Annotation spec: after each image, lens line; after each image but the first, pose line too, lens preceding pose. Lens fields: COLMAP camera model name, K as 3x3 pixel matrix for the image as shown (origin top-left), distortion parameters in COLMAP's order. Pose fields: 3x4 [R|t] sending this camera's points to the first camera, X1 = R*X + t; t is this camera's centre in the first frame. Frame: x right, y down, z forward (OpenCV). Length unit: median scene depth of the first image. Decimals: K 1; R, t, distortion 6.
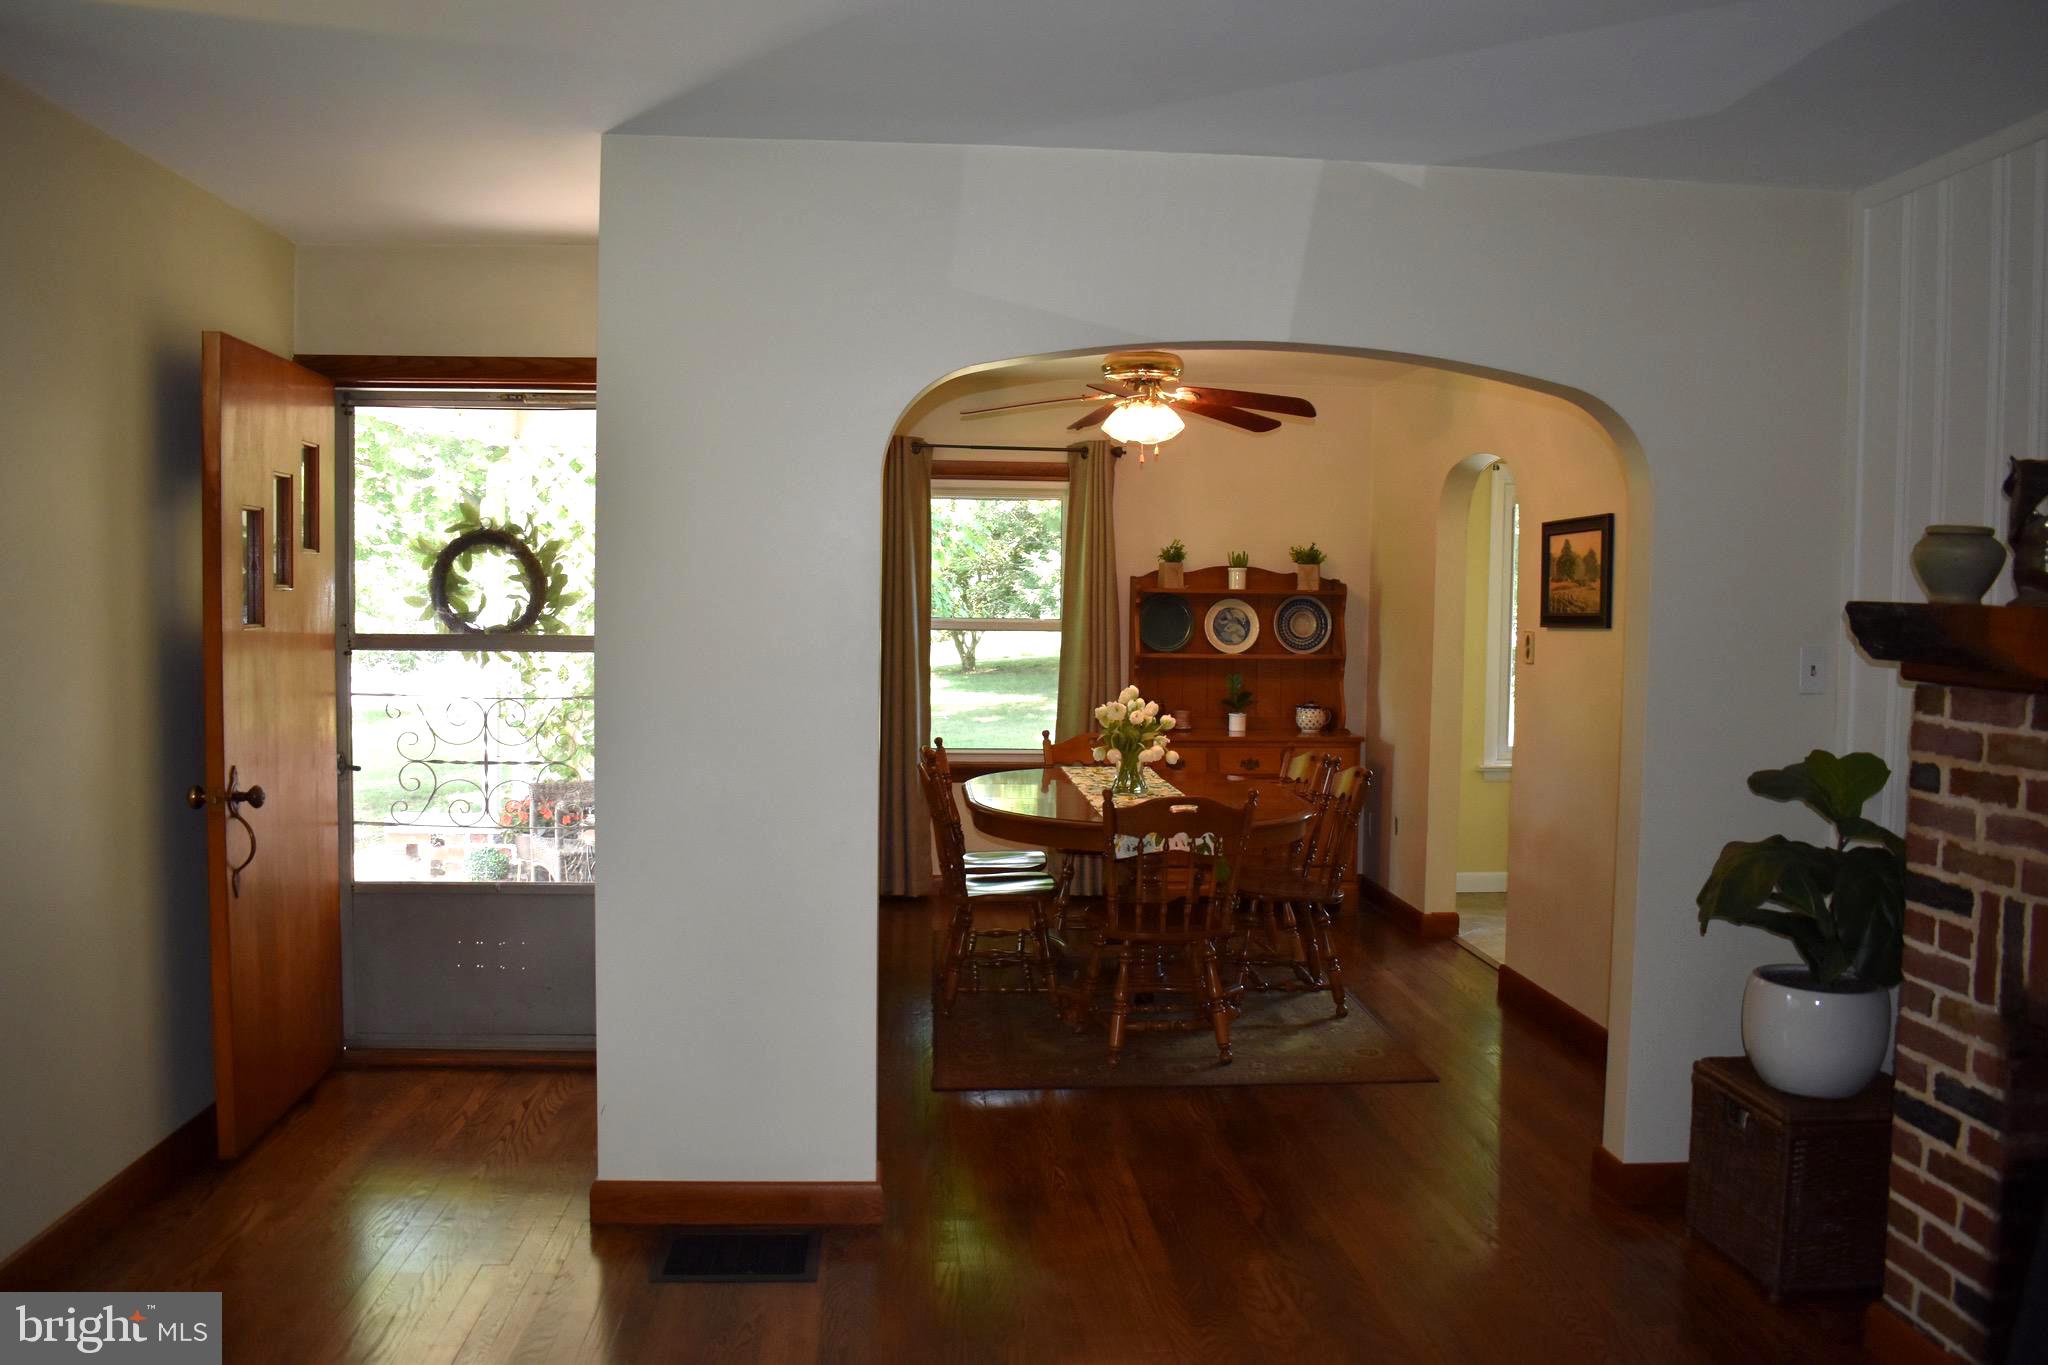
lens RADIAL K [[1604.0, 0, 1021.4], [0, 1604.0, 678.6], [0, 0, 1]] dist [-0.093916, 0.017647]
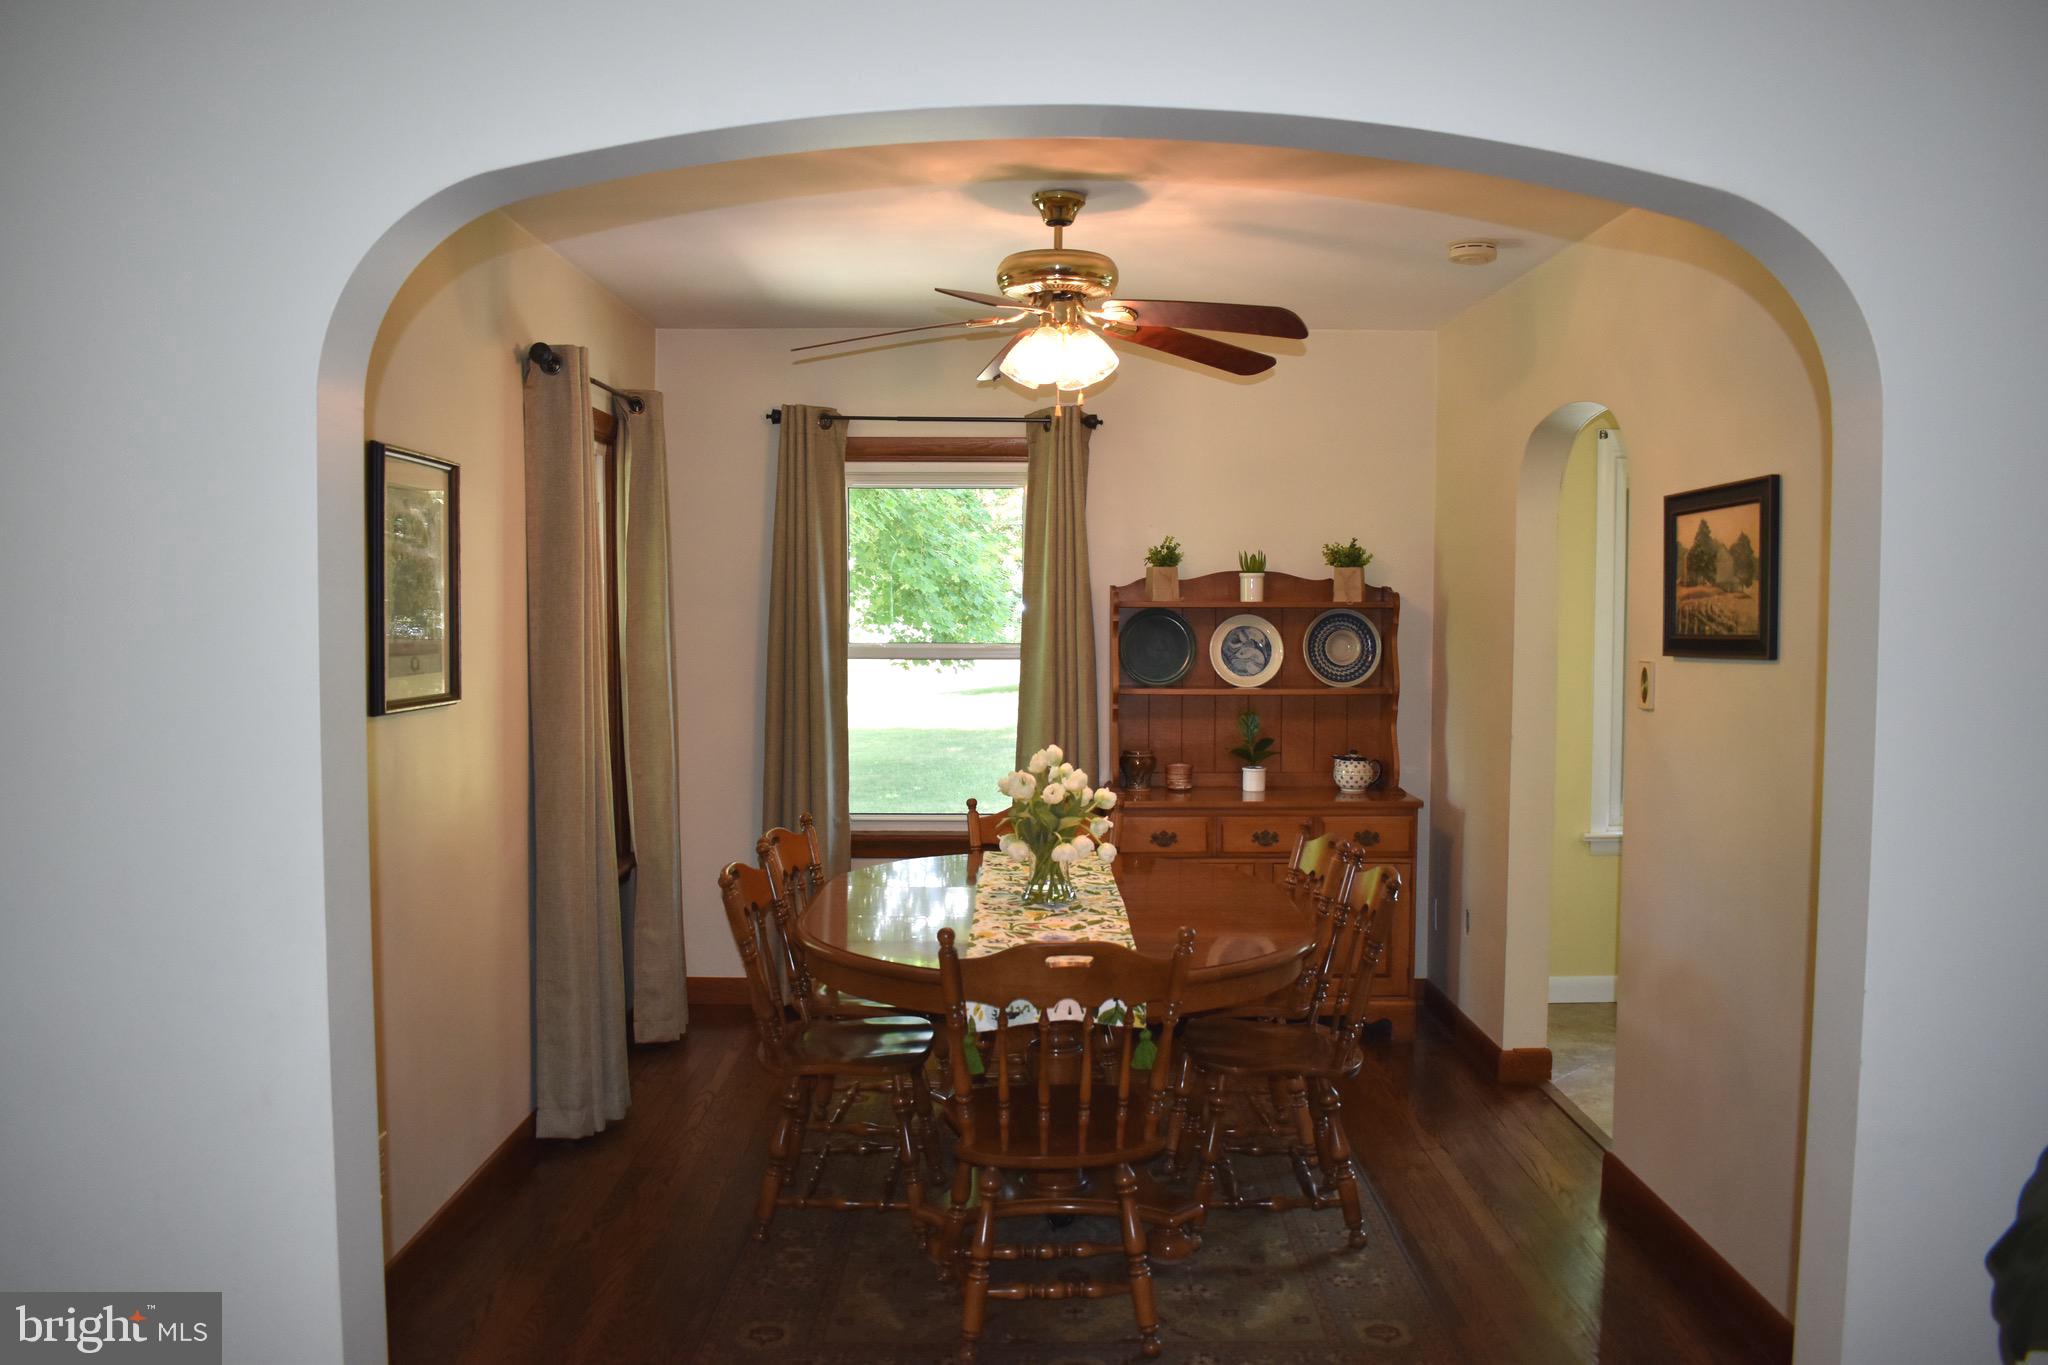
lens RADIAL K [[1604.0, 0, 1026.1], [0, 1604.0, 681.5], [0, 0, 1]] dist [-0.093916, 0.017647]
pose [[0.997311, -0.007076, -0.072939, 0.115079], [0.006596, 0.999955, -0.006825, -0.019458], [0.072984, 0.006326, 0.997313, 0.339413]]
